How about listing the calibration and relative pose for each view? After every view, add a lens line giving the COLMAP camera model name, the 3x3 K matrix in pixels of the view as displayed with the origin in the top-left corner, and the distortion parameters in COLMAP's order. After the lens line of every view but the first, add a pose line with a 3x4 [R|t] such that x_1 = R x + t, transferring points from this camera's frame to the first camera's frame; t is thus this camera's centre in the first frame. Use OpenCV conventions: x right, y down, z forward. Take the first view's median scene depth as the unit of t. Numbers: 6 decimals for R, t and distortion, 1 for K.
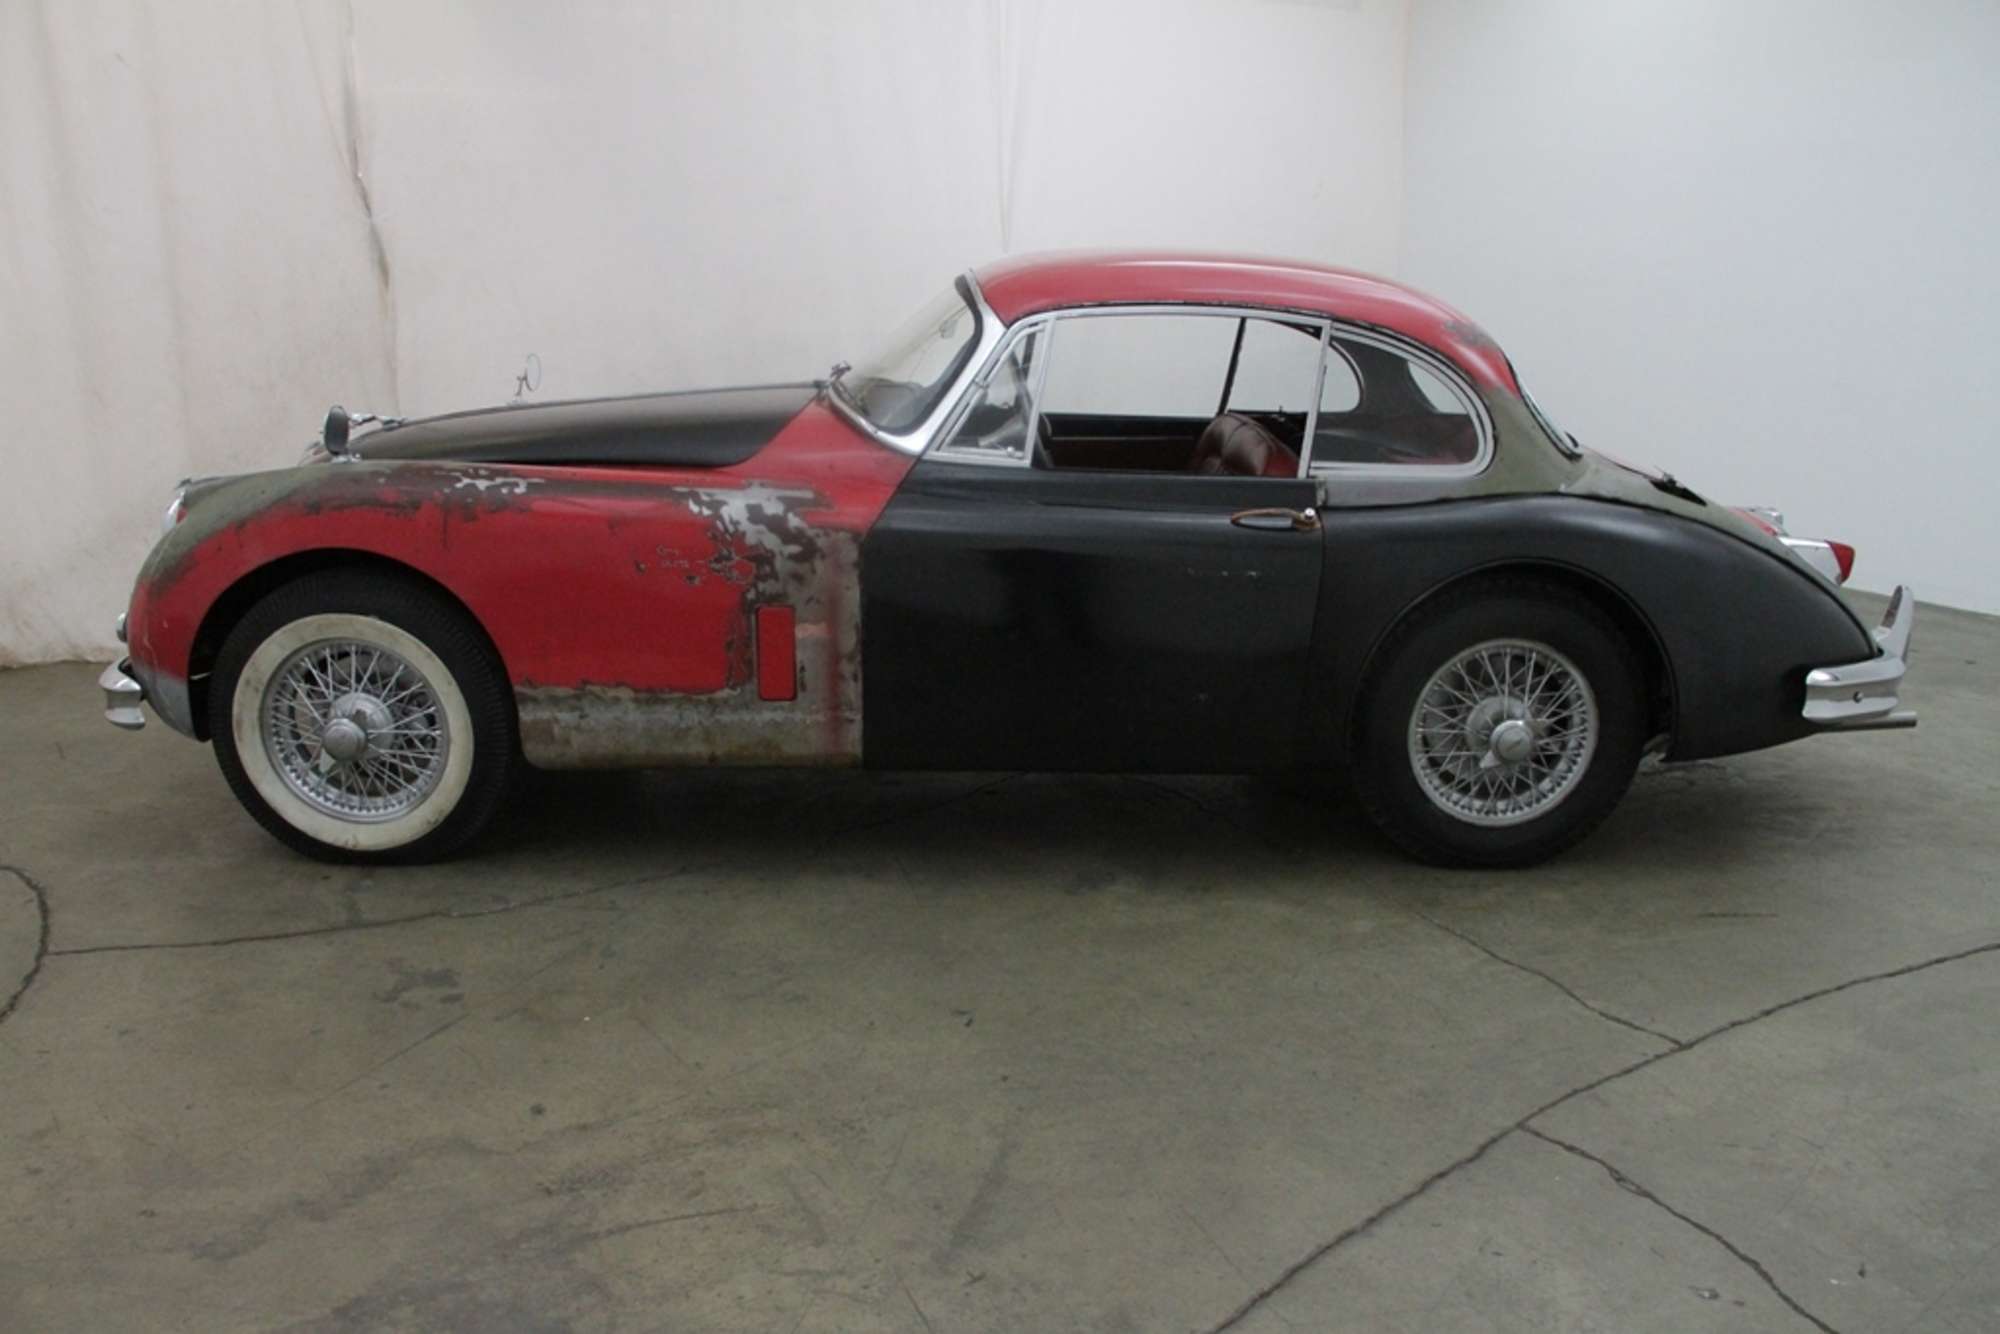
lens RADIAL K [[1665.8, 0, 1000.0], [0, 1665.8, 667.0], [0, 0, 1]] dist [-0.168125, 0.120829]
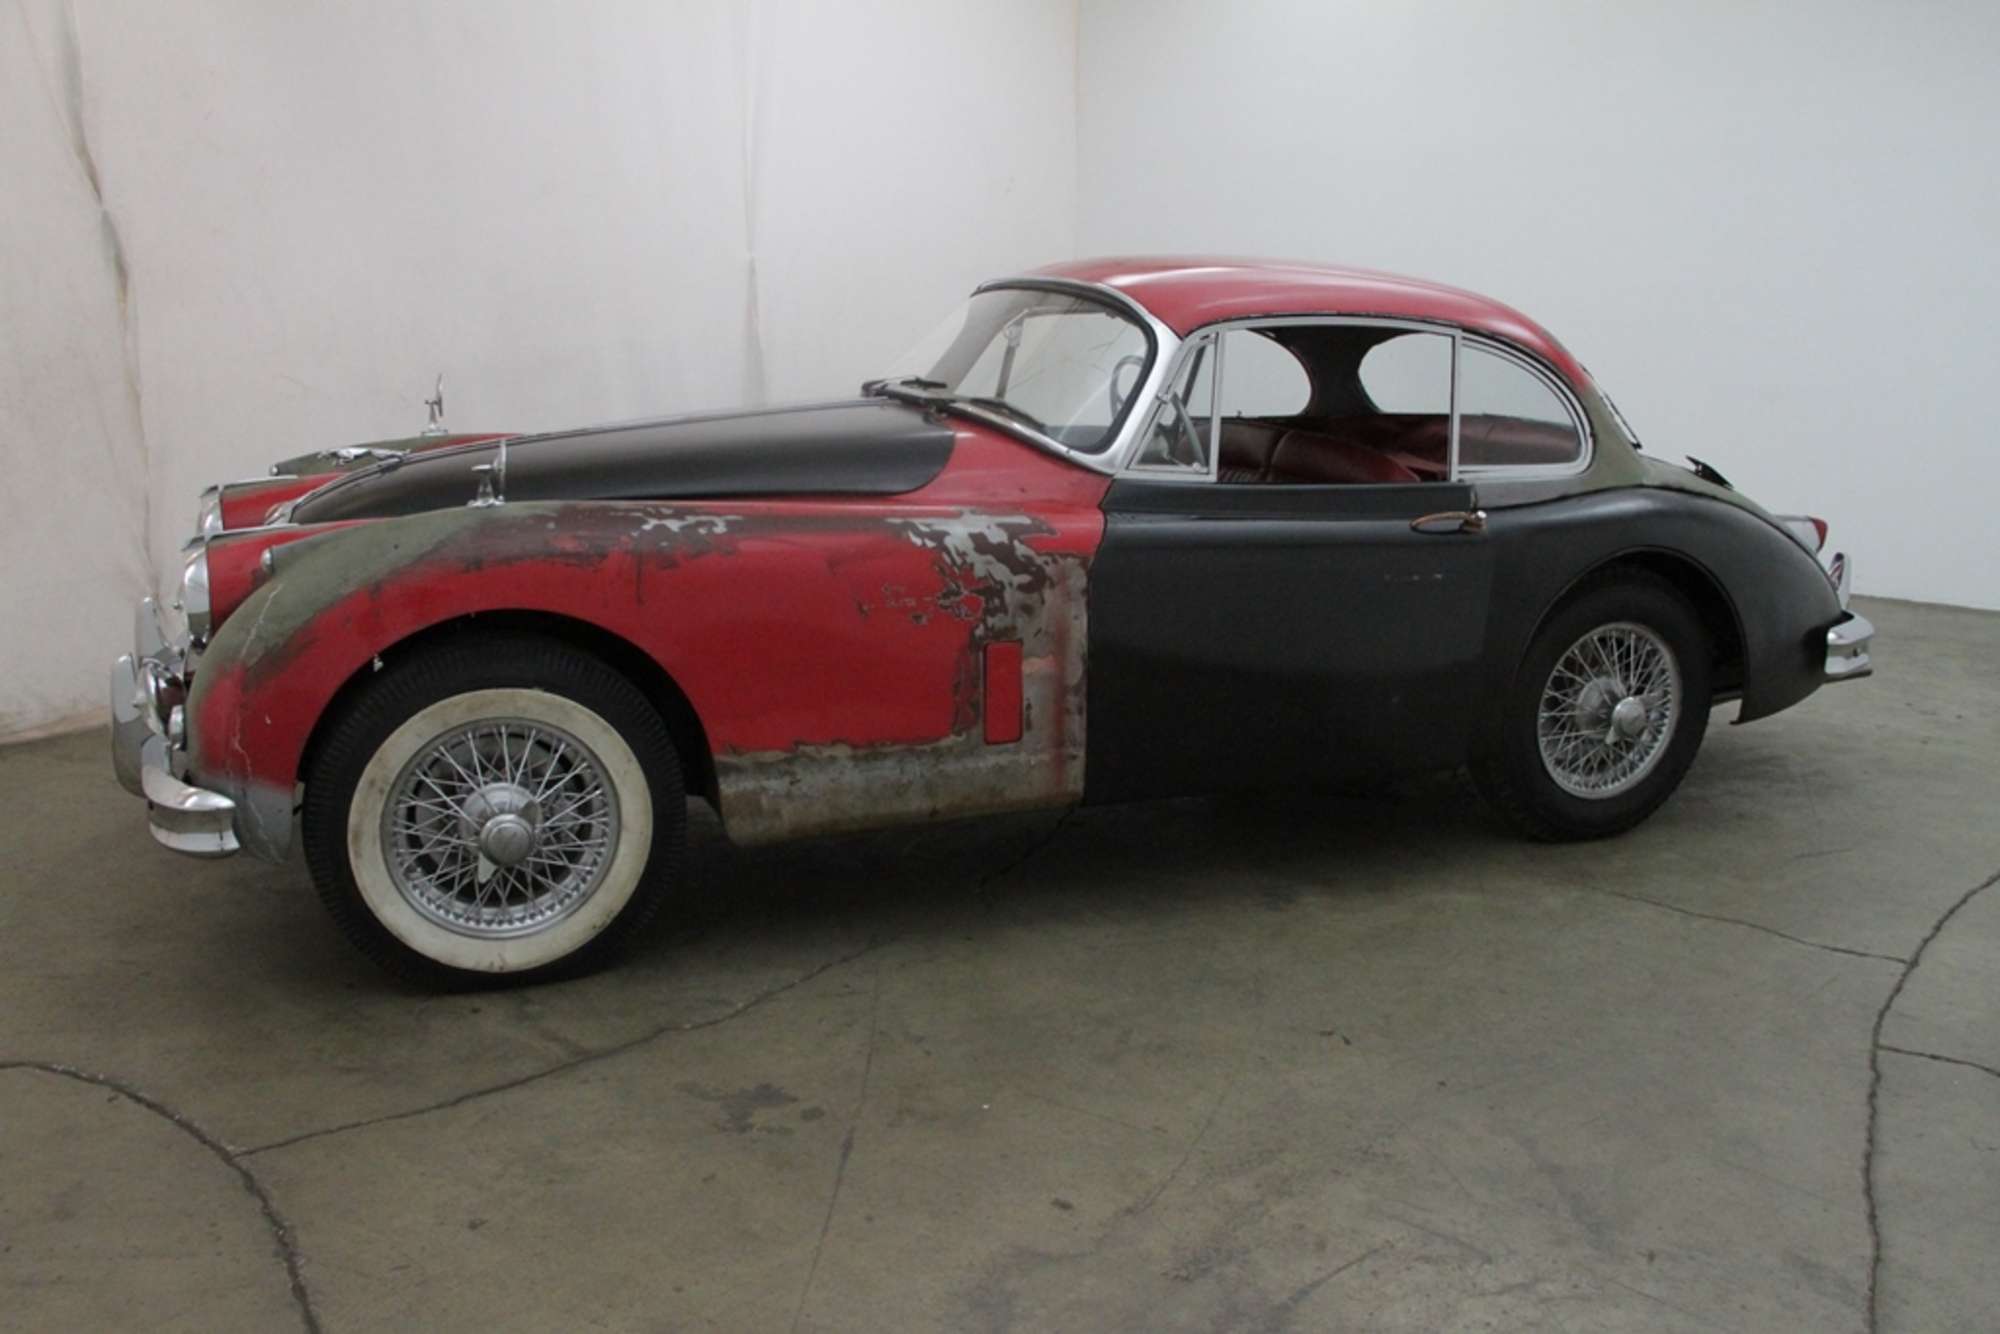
lens RADIAL K [[1814.1, 0, 1000.0], [0, 1814.1, 667.0], [0, 0, 1]] dist [-0.149406, 0.200901]
pose [[0.928373, -0.078419, 0.363282, -0.499849], [0.083423, 0.996512, 0.001923, -0.024192], [-0.362166, 0.028521, 0.931677, 0.054817]]
